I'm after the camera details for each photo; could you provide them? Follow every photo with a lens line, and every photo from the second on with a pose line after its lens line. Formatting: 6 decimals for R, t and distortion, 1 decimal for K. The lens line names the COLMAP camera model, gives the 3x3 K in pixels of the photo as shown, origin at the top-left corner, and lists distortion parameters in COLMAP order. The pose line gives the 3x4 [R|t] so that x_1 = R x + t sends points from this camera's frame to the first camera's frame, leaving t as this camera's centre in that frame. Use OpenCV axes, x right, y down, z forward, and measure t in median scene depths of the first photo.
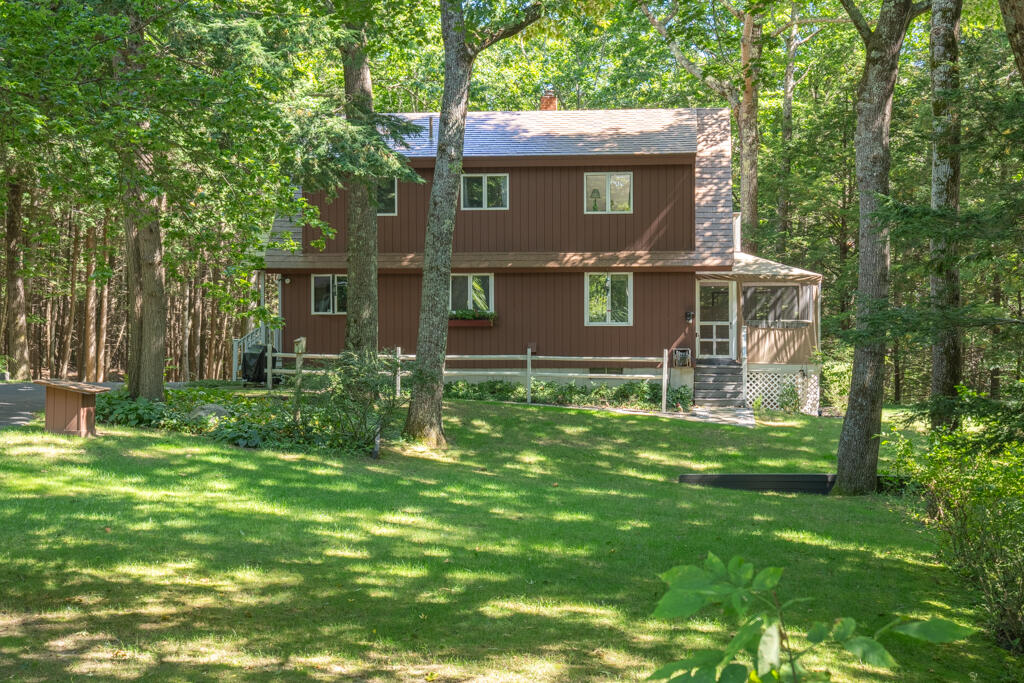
lens RADIAL K [[1937.8, 0, 512.0], [0, 1937.8, 341.5], [0, 0, 1]] dist [0.006177, -0.006824]
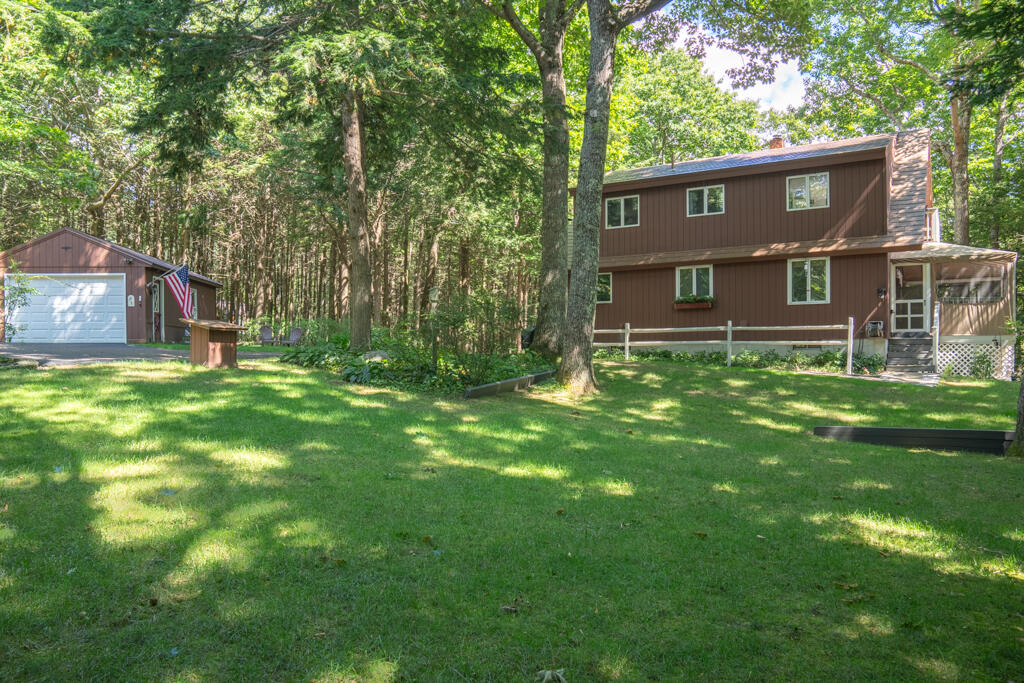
lens RADIAL K [[798.9, 0, 513.4], [0, 798.9, 358.8], [0, 0, 1]] dist [-0.037756, -0.000535]
pose [[0.905353, 0.000476, -0.424659, 0.092880], [-0.012459, 0.999599, -0.025442, 0.039653], [0.424477, 0.028325, 0.904996, 0.491044]]
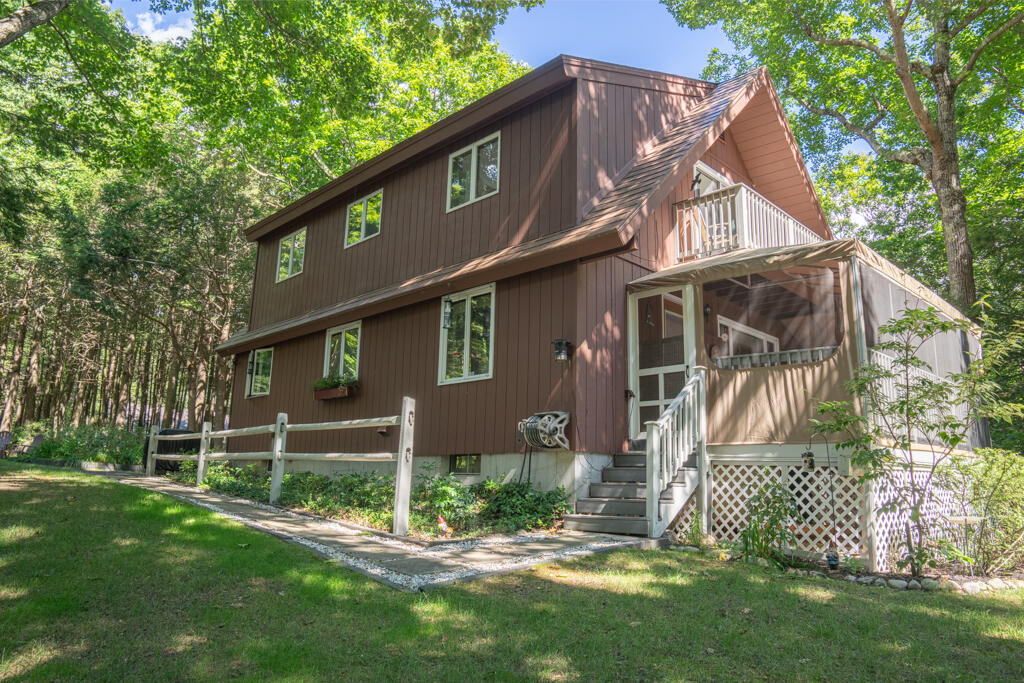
lens RADIAL K [[705.3, 0, 512.0], [0, 705.3, 341.5], [0, 0, 1]] dist [-0.070260, 0.005616]
pose [[0.767124, -0.108804, -0.632204, 0.197200], [-0.033383, 0.977405, -0.208722, 0.024033], [0.640629, 0.181221, 0.746159, 0.850801]]
